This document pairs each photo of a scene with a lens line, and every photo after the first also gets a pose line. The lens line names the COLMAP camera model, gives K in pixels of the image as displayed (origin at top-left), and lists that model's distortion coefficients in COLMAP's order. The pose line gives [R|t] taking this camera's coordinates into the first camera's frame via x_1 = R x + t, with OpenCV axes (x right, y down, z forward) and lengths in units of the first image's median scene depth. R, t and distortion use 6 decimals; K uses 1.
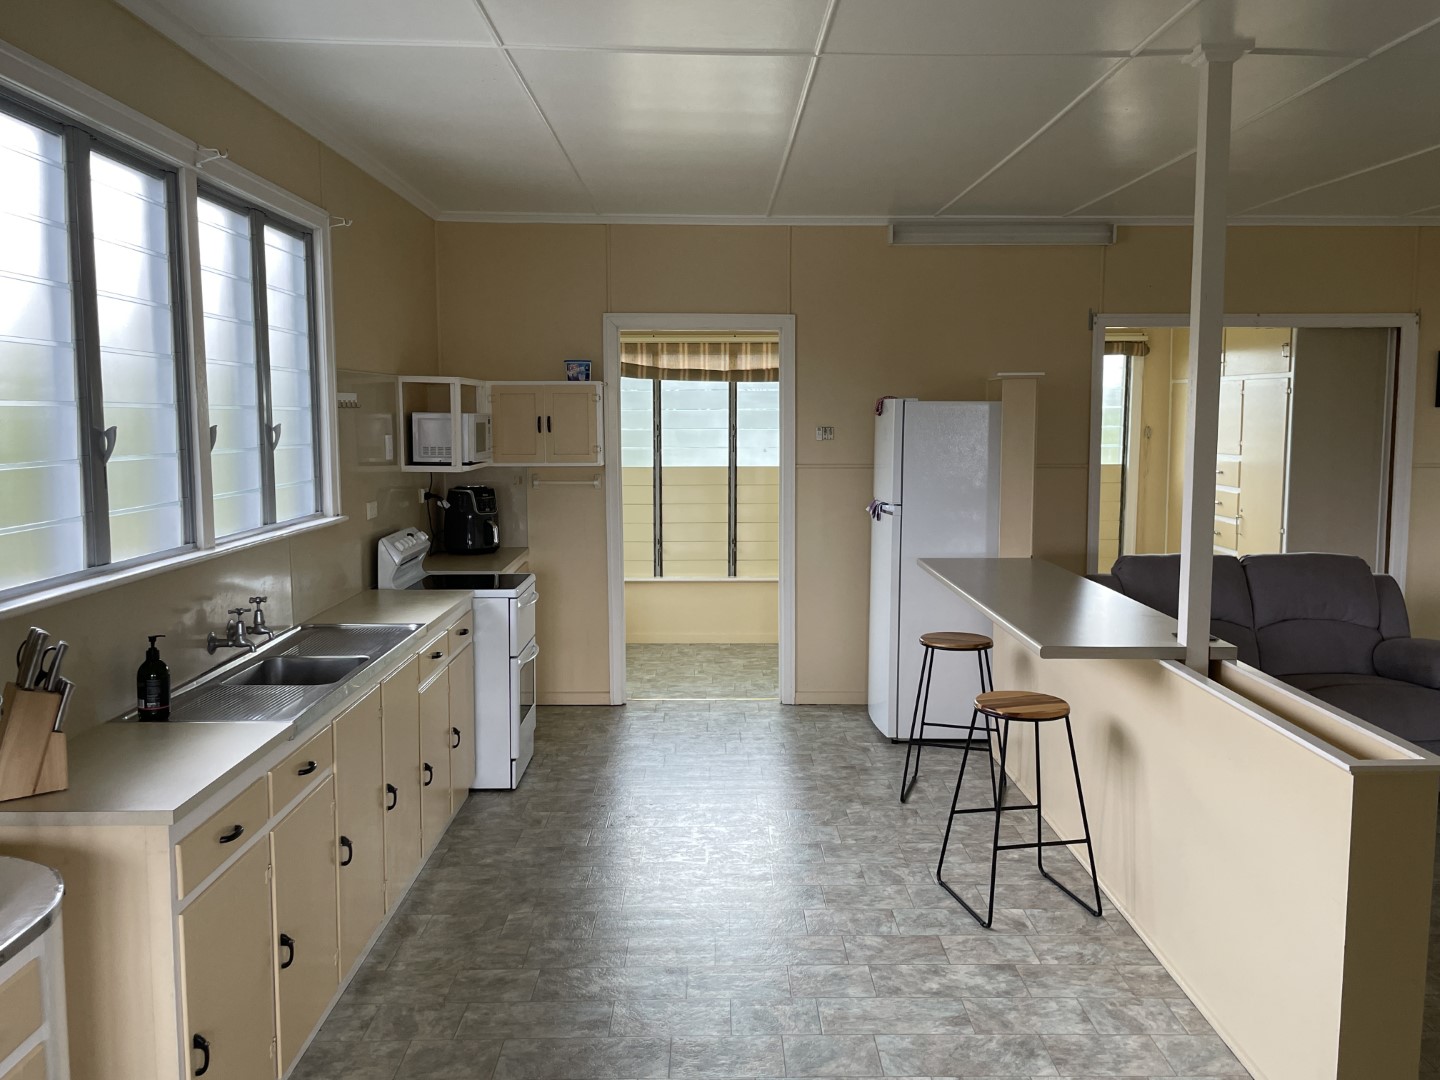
lens RADIAL K [[1155.1, 0, 747.6], [0, 1155.1, 533.9], [0, 0, 1]] dist [0.108888, -0.108126]
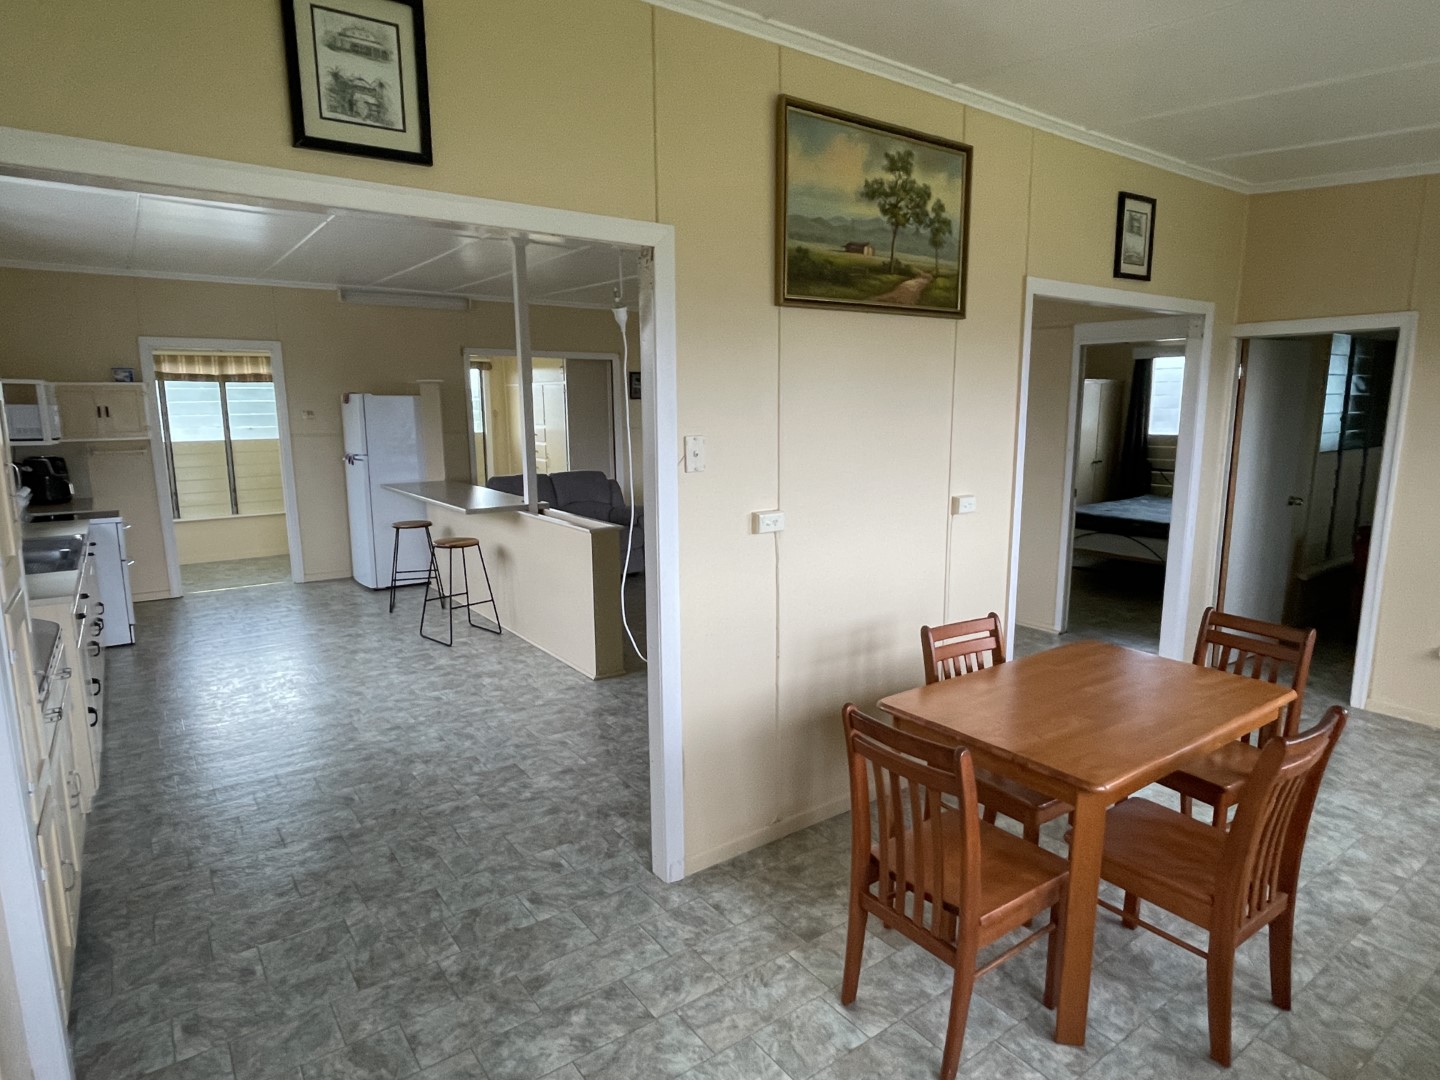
lens RADIAL K [[815.8, 0, 722.1], [0, 815.8, 544.5], [0, 0, 1]] dist [-0.012873, -0.001244]
pose [[0.821306, -0.103014, 0.561109, -0.133972], [0.065856, 0.994106, 0.086114, 0.039553], [-0.566673, -0.033773, 0.823250, -0.326659]]
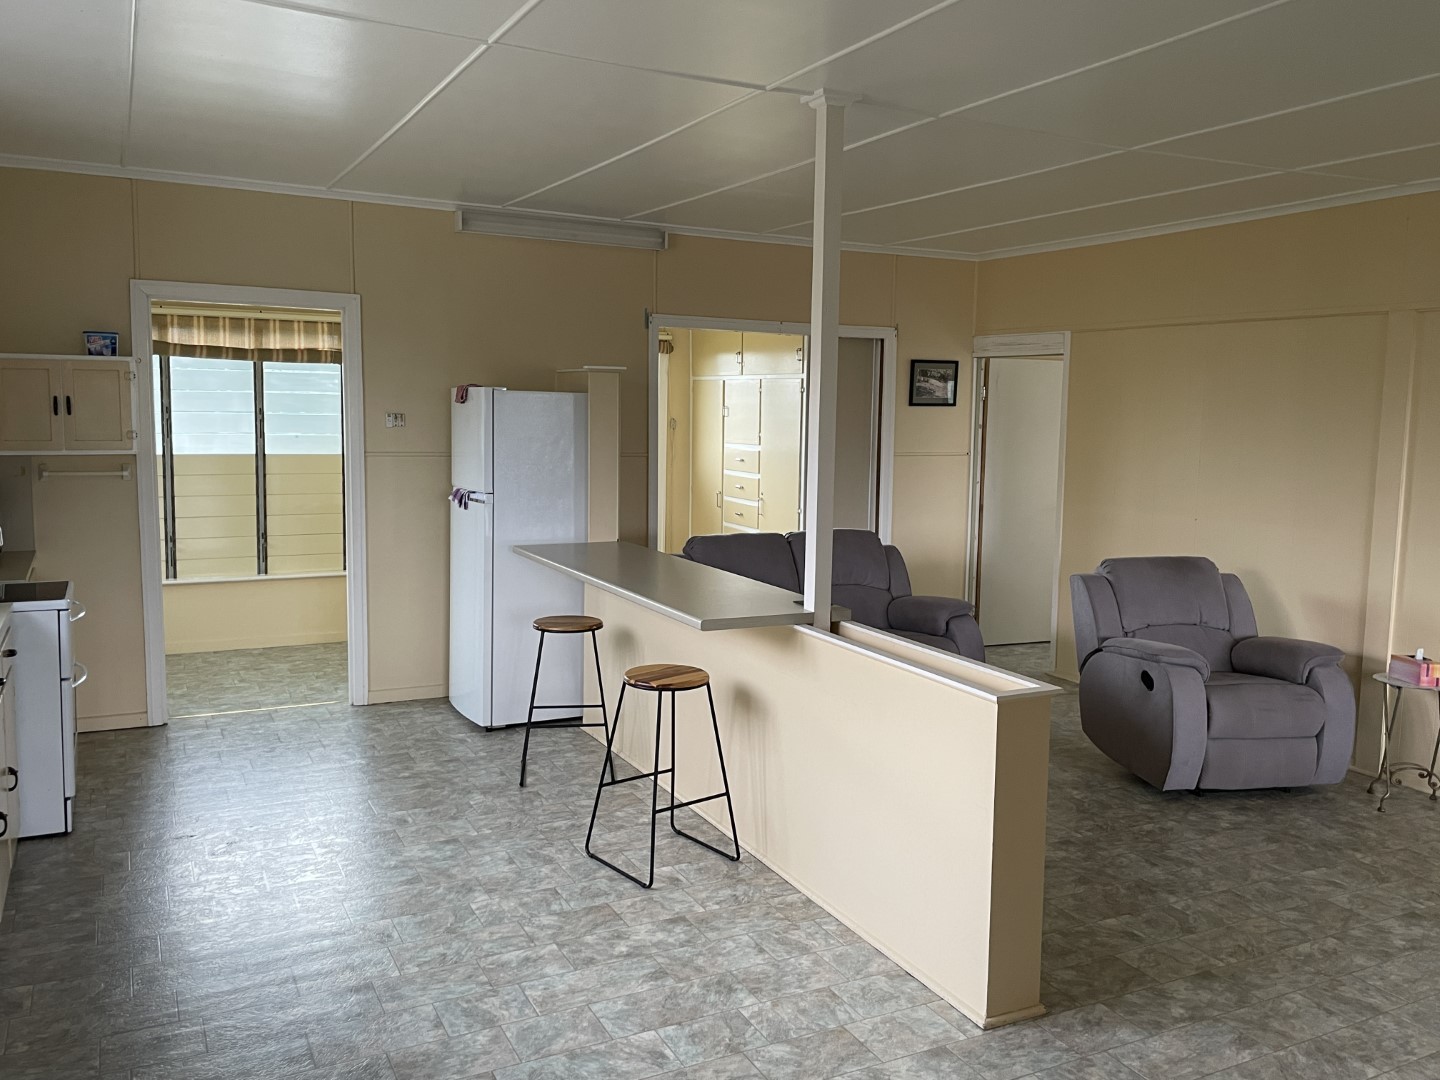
lens RADIAL K [[1155.1, 0, 721.4], [0, 1155.1, 523.7], [0, 0, 1]] dist [0.108888, -0.108126]
pose [[0.903301, -0.028254, 0.428075, -0.121648], [0.027390, 0.999591, 0.008178, -0.001368], [-0.428131, 0.004338, 0.903706, 0.007446]]
